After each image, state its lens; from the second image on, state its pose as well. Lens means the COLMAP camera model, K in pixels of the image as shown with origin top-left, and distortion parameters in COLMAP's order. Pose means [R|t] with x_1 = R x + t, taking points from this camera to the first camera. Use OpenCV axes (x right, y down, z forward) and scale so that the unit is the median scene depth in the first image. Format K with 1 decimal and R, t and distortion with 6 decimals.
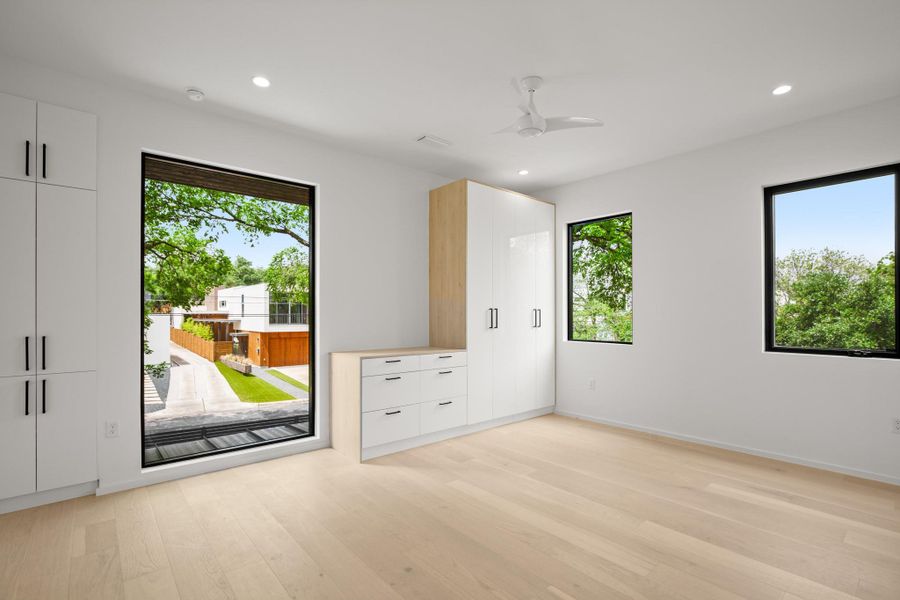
lens RADIAL K [[416.2, 0, 453.6], [0, 416.2, 306.3], [0, 0, 1]] dist [-0.007873, 0.000269]
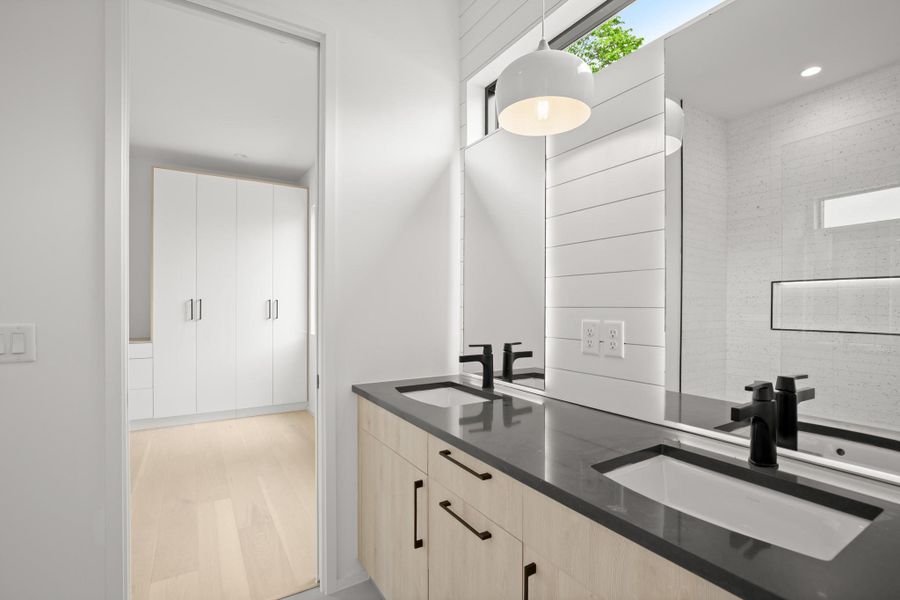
lens RADIAL K [[416.2, 0, 453.6], [0, 416.2, 306.3], [0, 0, 1]] dist [-0.007873, 0.000269]
pose [[0.987304, 0.005155, -0.158760, 0.875567], [-0.001521, 0.999734, 0.023004, -0.002286], [0.158836, -0.022471, 0.987049, 0.151802]]
